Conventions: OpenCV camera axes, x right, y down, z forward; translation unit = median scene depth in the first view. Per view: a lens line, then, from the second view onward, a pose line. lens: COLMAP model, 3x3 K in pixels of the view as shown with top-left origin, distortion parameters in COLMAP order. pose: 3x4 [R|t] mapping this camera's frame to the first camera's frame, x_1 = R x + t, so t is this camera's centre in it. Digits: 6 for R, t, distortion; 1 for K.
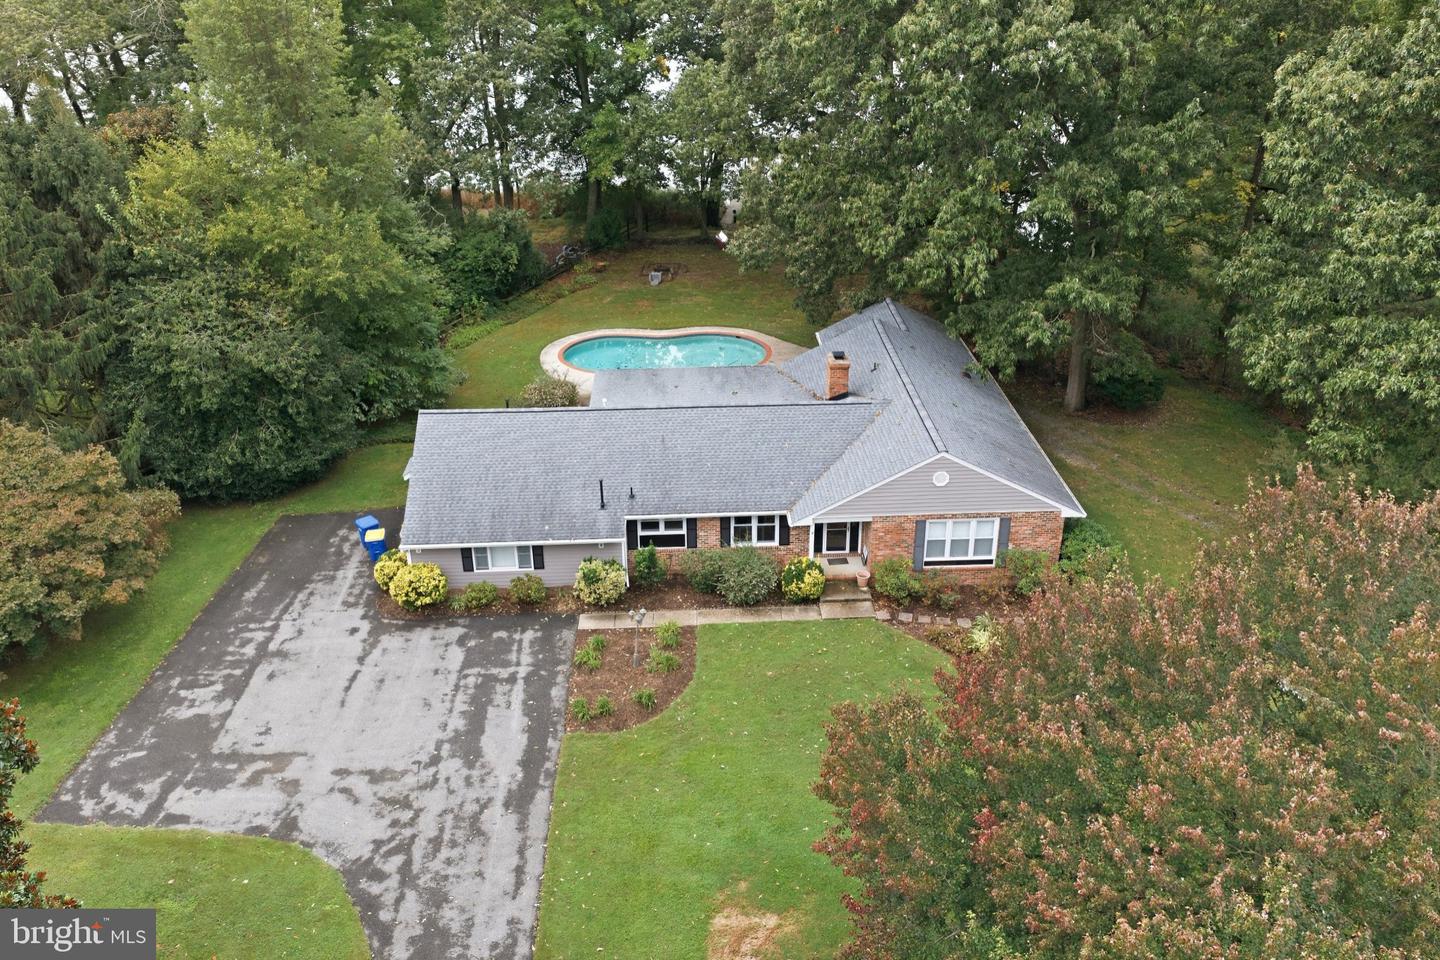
lens RADIAL K [[1201.3, 0, 722.1], [0, 1201.3, 477.9], [0, 0, 1]] dist [0.015177, -0.028991]
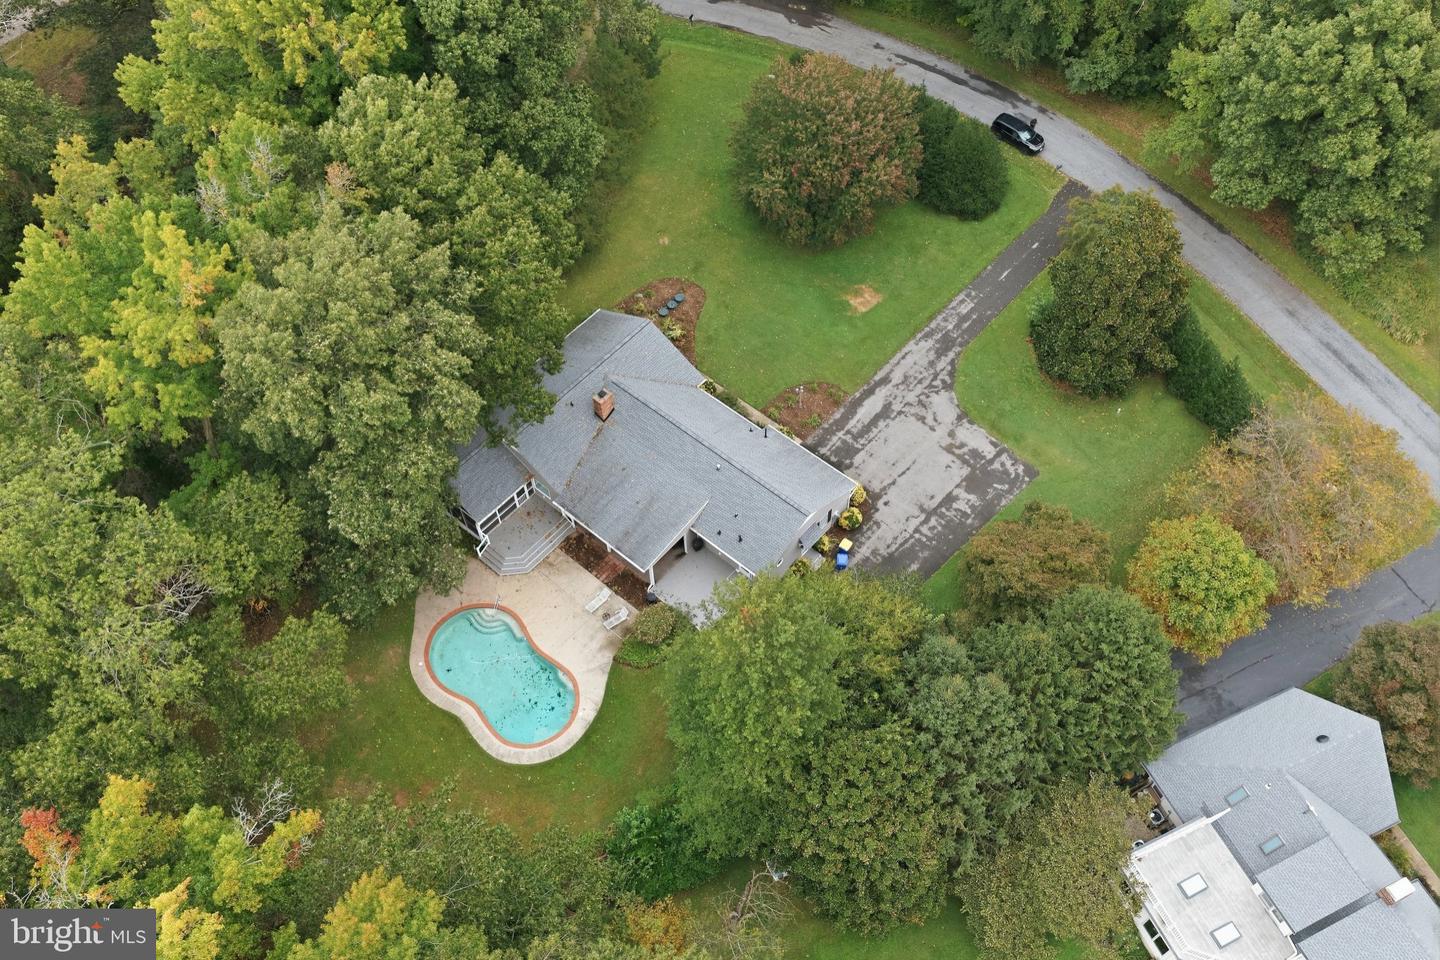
lens RADIAL K [[1201.3, 0, 724.5], [0, 1201.3, 481.8], [0, 0, 1]] dist [0.015177, -0.028991]
pose [[-0.728175, -0.557654, 0.398476, -0.877069], [0.319367, 0.238345, 0.917168, -1.783289], [-0.606437, 0.795119, 0.004540, 1.112846]]
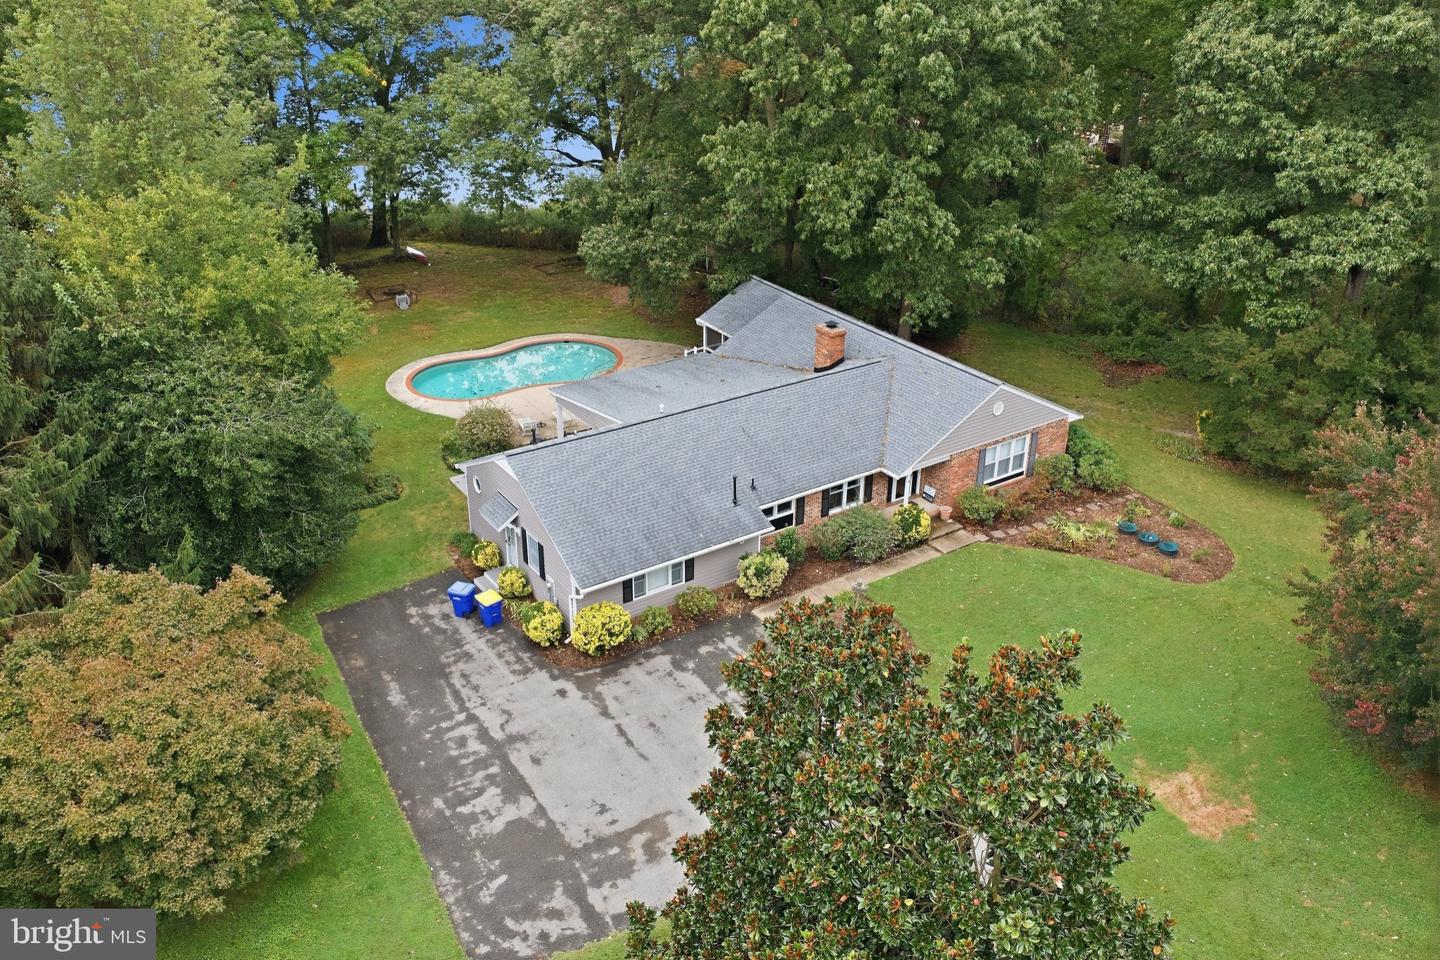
lens RADIAL K [[1201.3, 0, 727.6], [0, 1201.3, 481.6], [0, 0, 1]] dist [0.015177, -0.028991]
pose [[0.851420, -0.222401, 0.474996, -0.592087], [0.220618, 0.973491, 0.060352, -0.057358], [-0.475827, 0.053408, 0.877916, 0.121521]]
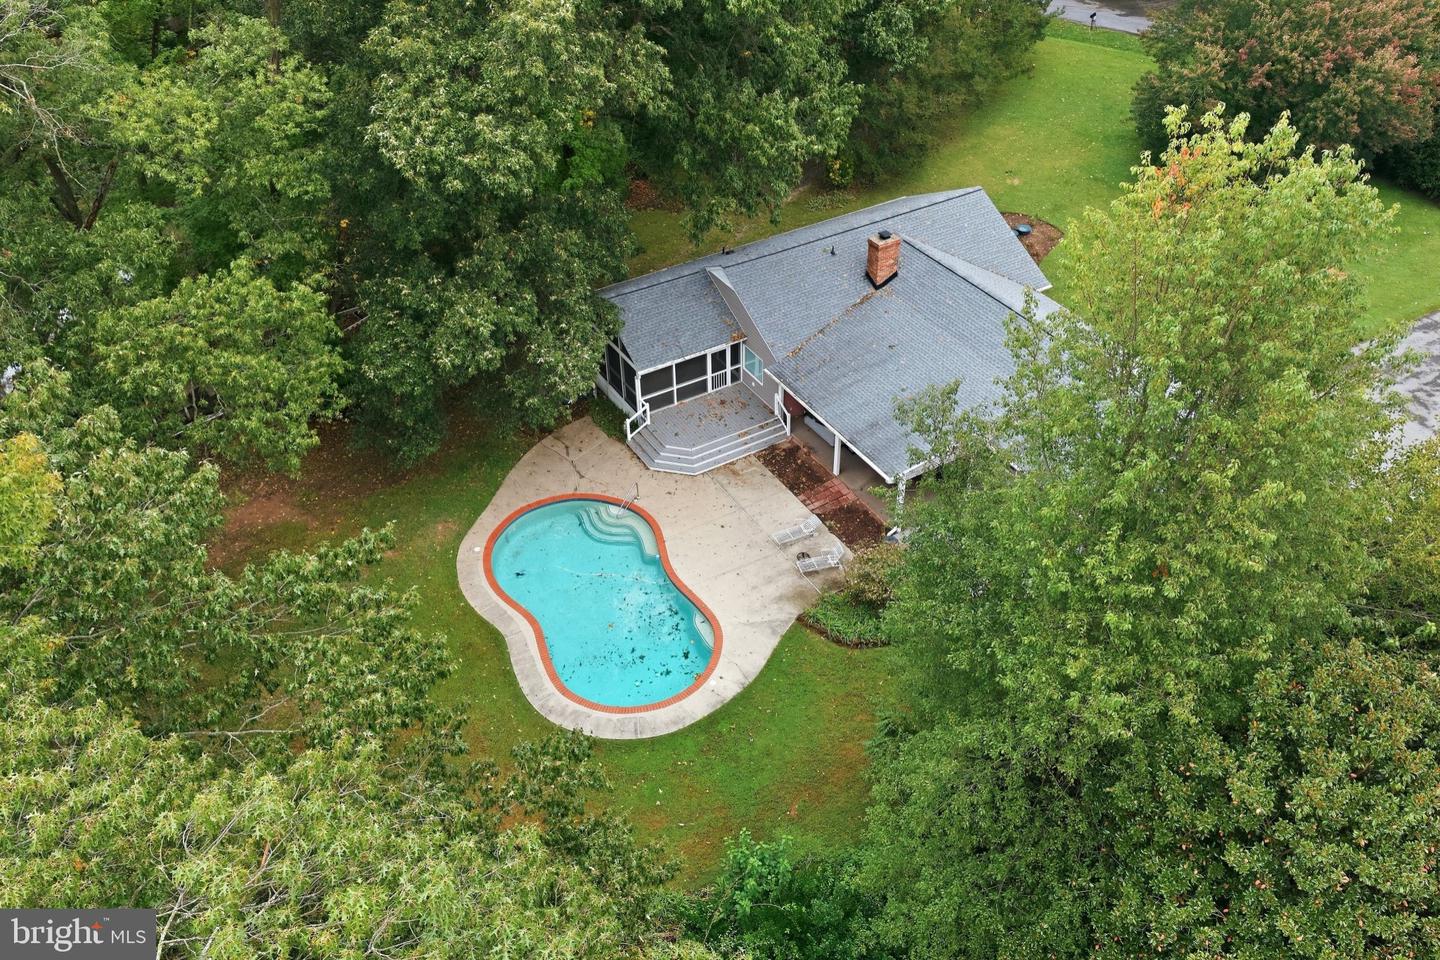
lens RADIAL K [[1201.3, 0, 713.1], [0, 1201.3, 478.1], [0, 0, 1]] dist [0.015177, -0.028991]
pose [[-0.466979, -0.543508, 0.697516, -0.773401], [0.410032, 0.565786, 0.715375, -0.900631], [-0.783457, 0.620069, -0.041355, 1.462304]]
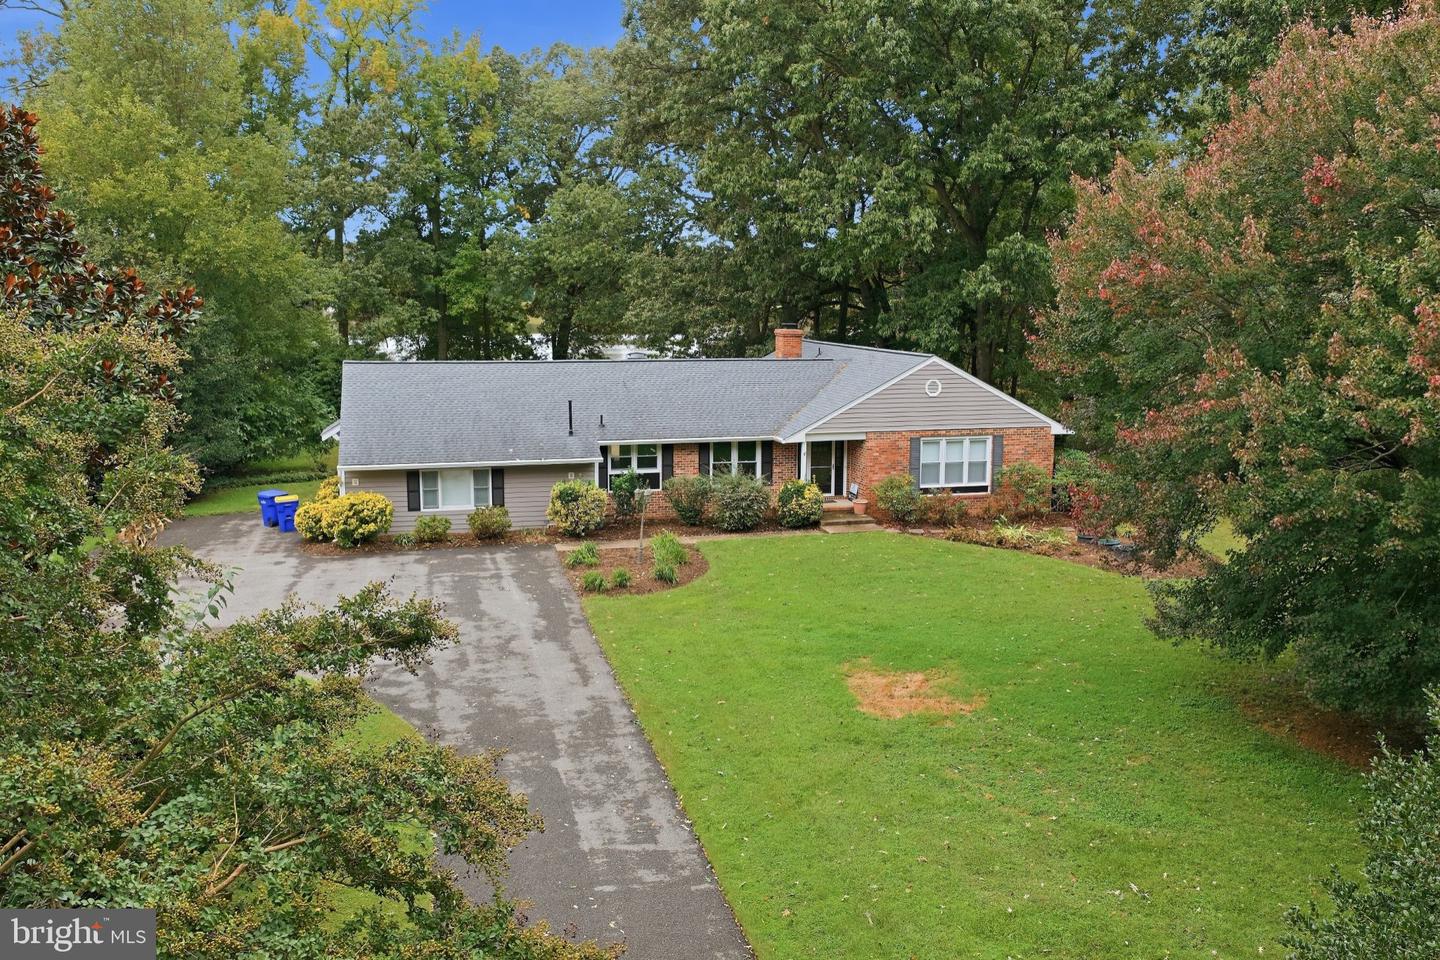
lens RADIAL K [[1201.3, 0, 726.2], [0, 1201.3, 474.2], [0, 0, 1]] dist [0.015177, -0.028991]
pose [[0.977657, -0.021512, 0.209101, -0.177312], [0.085047, 0.950175, -0.299891, 0.335095], [-0.192231, 0.310974, 0.930775, 0.166574]]
